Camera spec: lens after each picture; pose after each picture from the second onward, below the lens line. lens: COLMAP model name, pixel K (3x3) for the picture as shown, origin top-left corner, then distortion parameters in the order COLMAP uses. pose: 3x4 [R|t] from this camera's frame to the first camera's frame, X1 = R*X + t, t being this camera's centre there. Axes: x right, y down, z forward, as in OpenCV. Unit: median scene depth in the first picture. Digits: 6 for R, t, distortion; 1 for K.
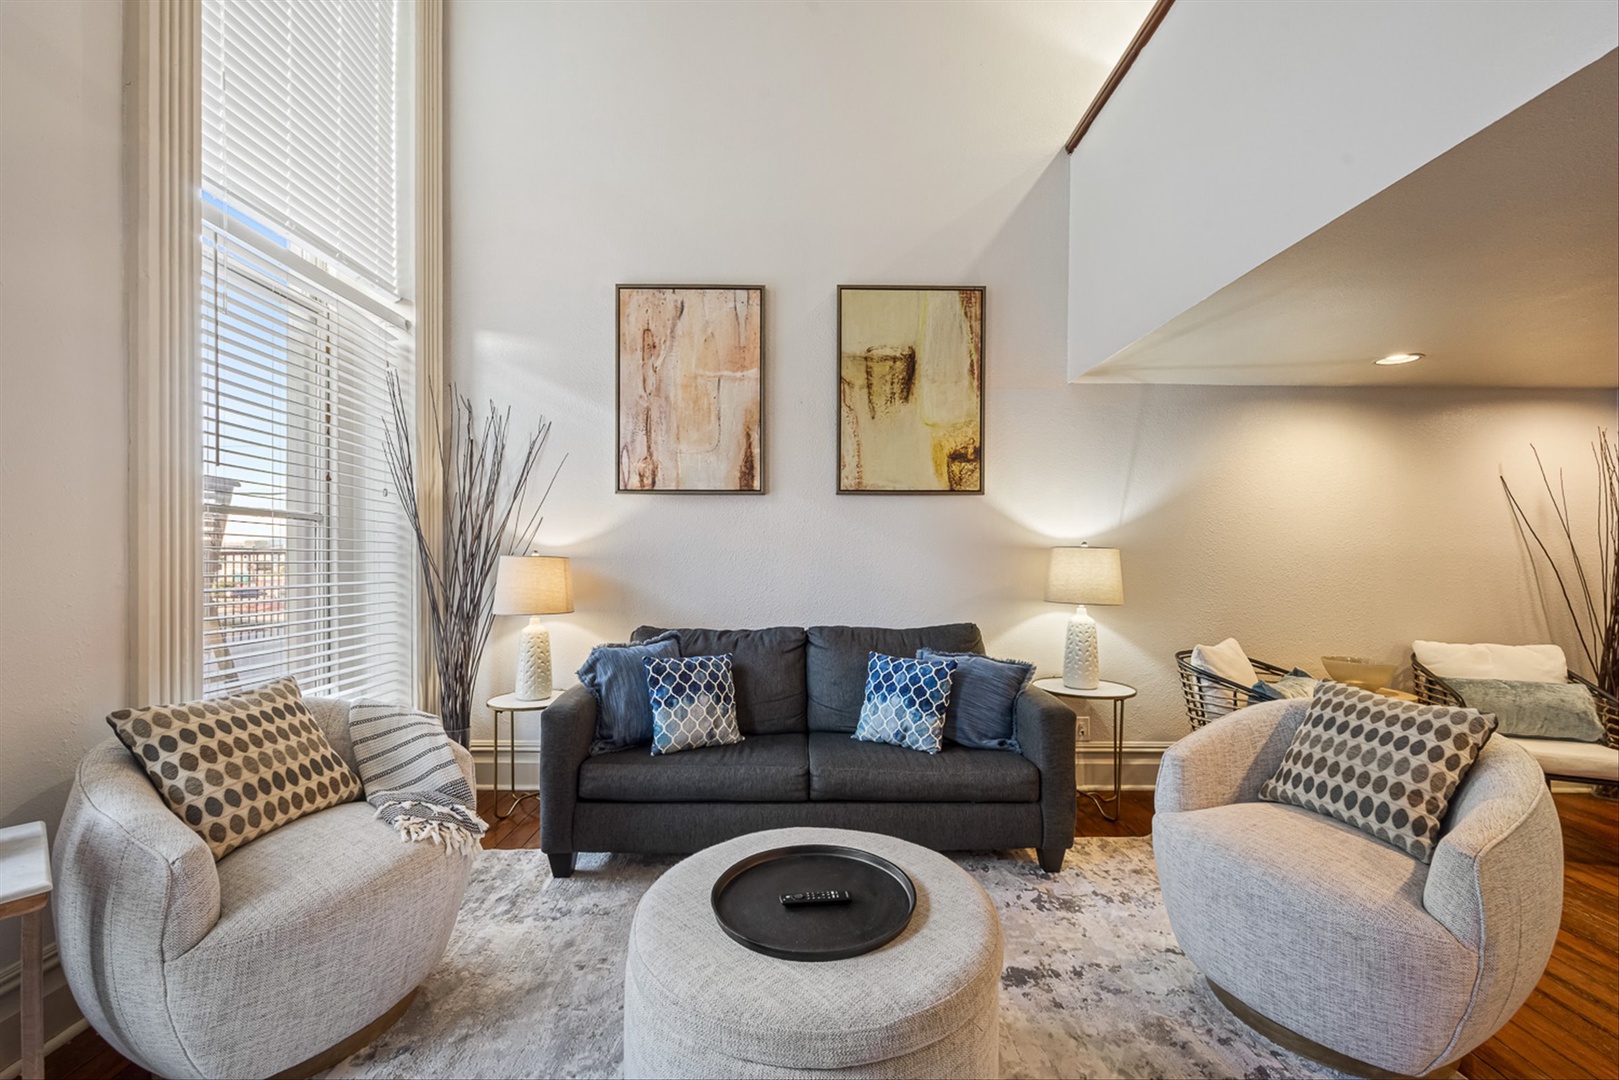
lens RADIAL K [[649.6, 0, 813.7], [0, 649.6, 554.5], [0, 0, 1]] dist [0.001649, -0.000006]
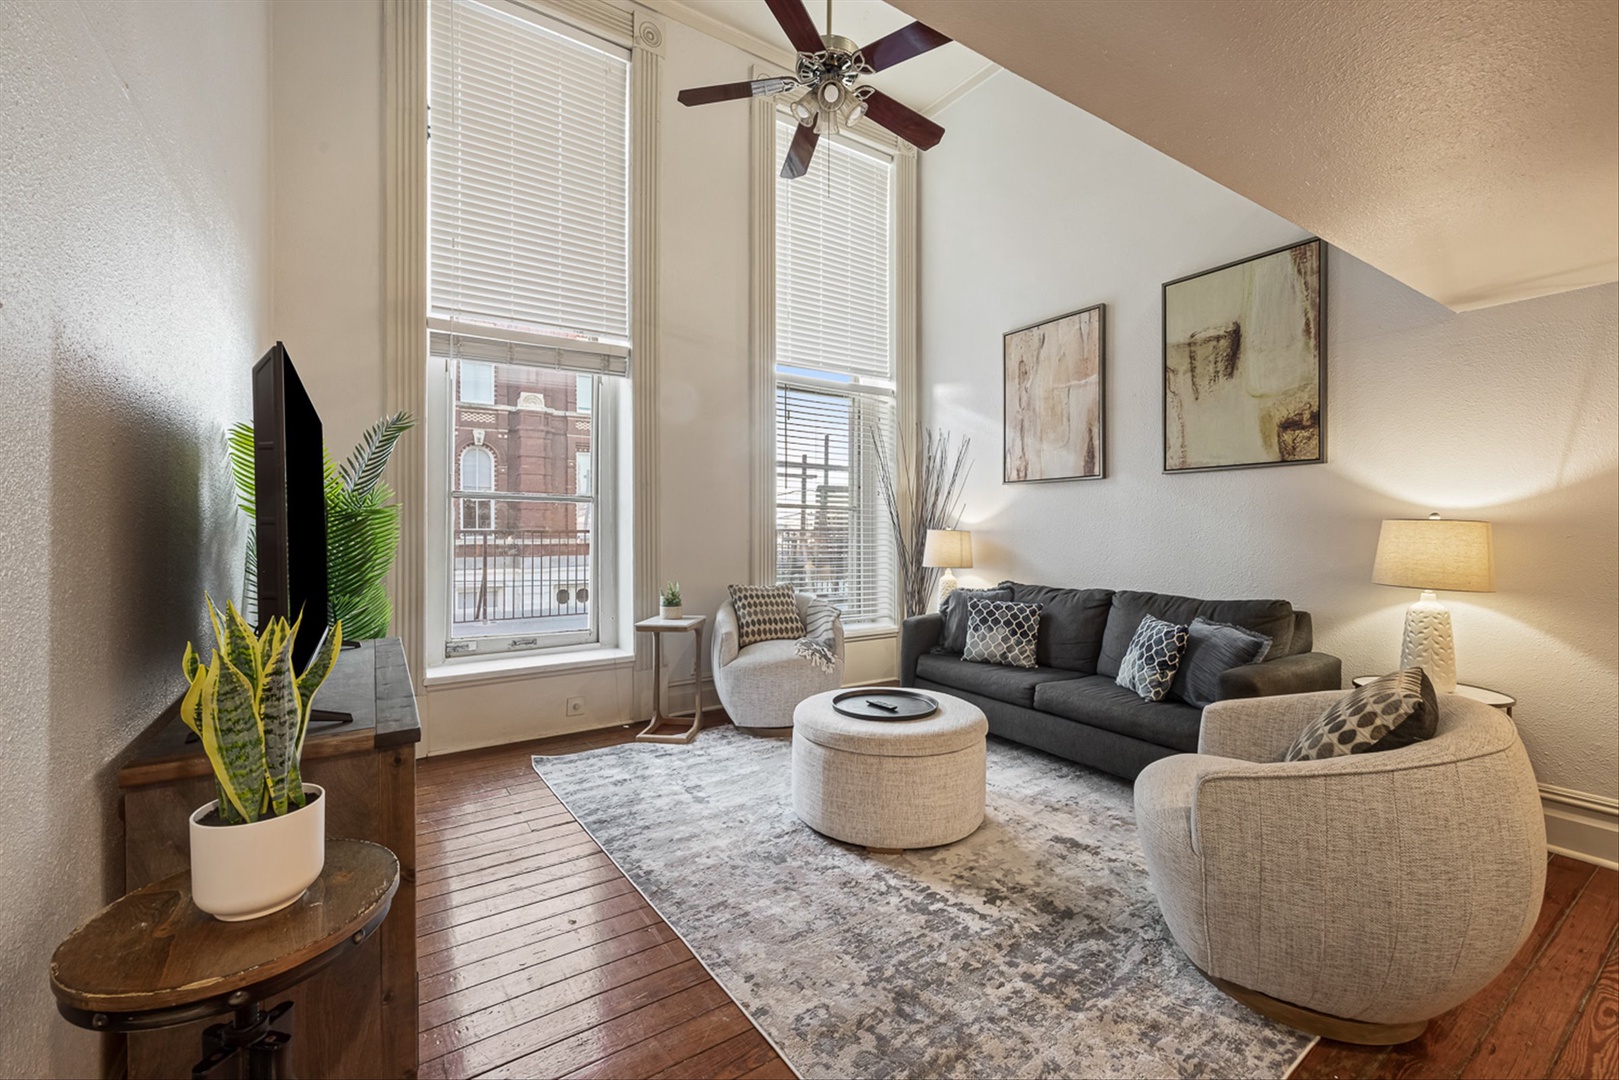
lens RADIAL K [[670.2, 0, 827.5], [0, 670.2, 528.3], [0, 0, 1]] dist [0.000301, 0.000082]
pose [[0.554902, -0.001424, -0.831915, 0.670732], [-0.001885, 0.999994, -0.002969, 0.003928], [0.831914, 0.003216, 0.554896, -0.101870]]
